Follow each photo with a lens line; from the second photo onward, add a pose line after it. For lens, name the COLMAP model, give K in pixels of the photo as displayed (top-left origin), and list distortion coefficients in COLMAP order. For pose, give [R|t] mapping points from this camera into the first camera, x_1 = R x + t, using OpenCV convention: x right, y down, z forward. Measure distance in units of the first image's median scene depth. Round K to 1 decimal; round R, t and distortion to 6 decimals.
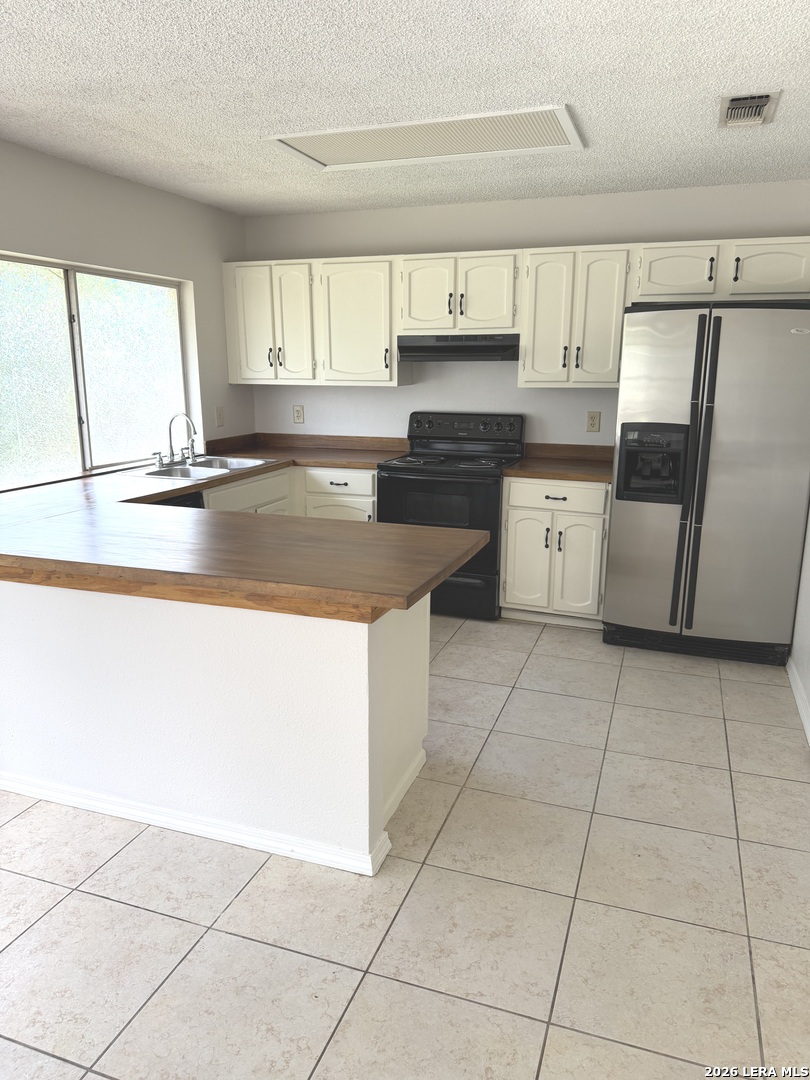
lens RADIAL K [[765.0, 0, 405.0], [0, 765.0, 540.0], [0, 0, 1]] dist [0.110025, -0.156998]
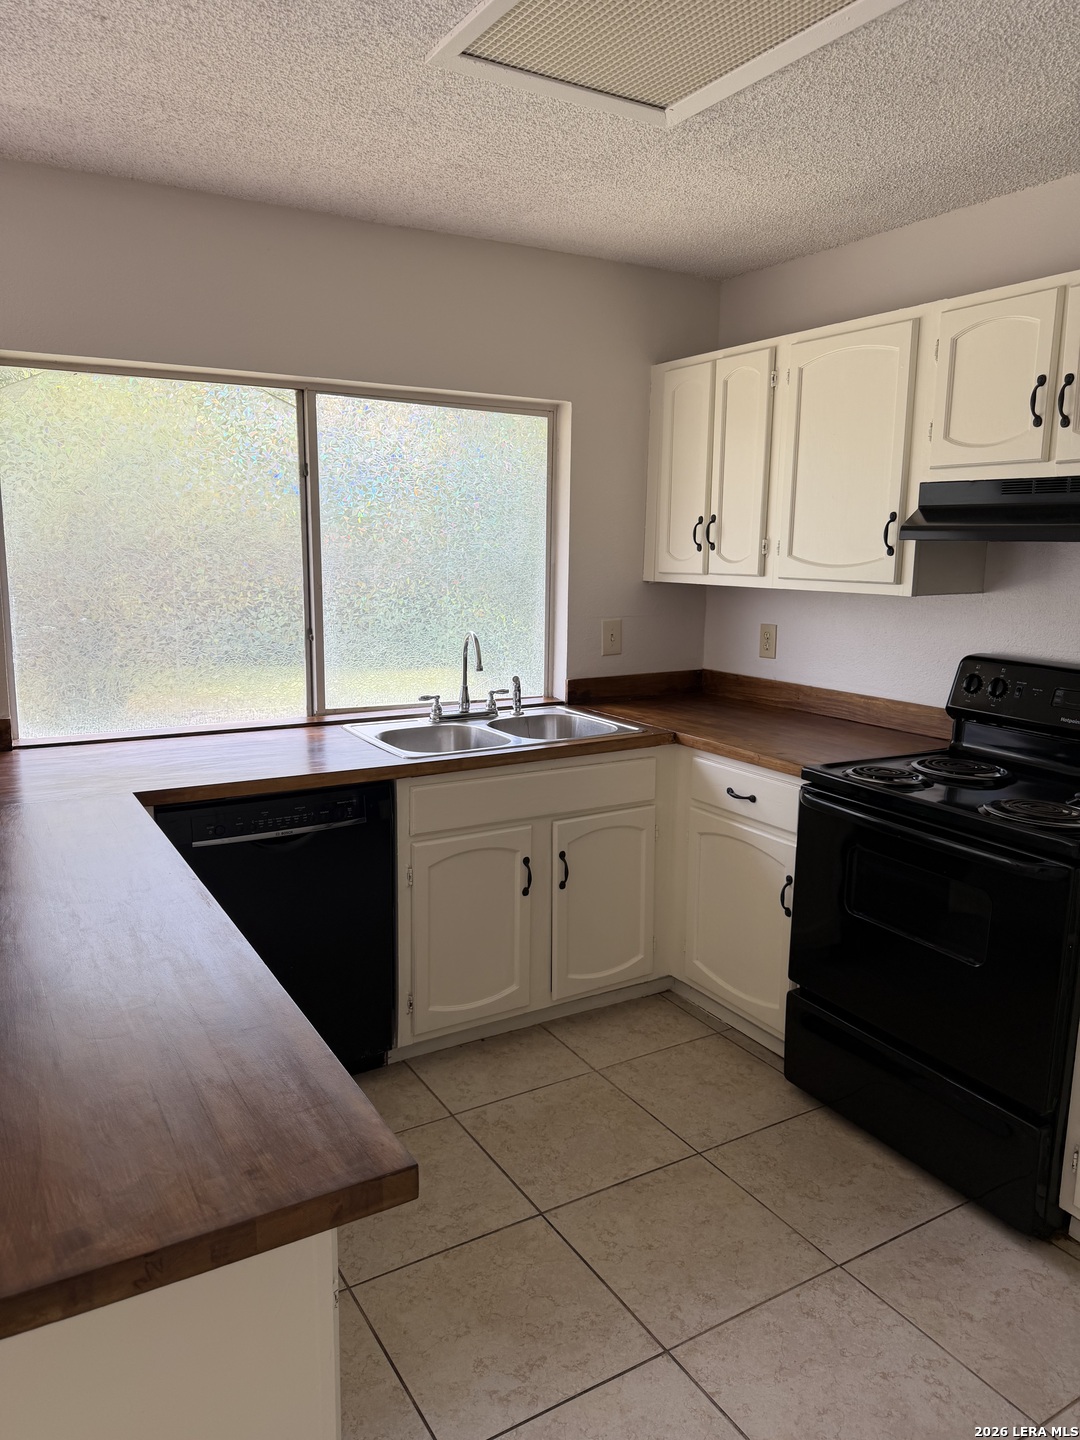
lens RADIAL K [[1020.0, 0, 540.0], [0, 1020.0, 720.0], [0, 0, 1]] dist [0.110025, -0.156998]
pose [[0.779136, 0.117448, -0.615754, 0.200301], [-0.151320, 0.988481, -0.002929, -0.098092], [0.608316, 0.095458, 0.787933, 0.418202]]
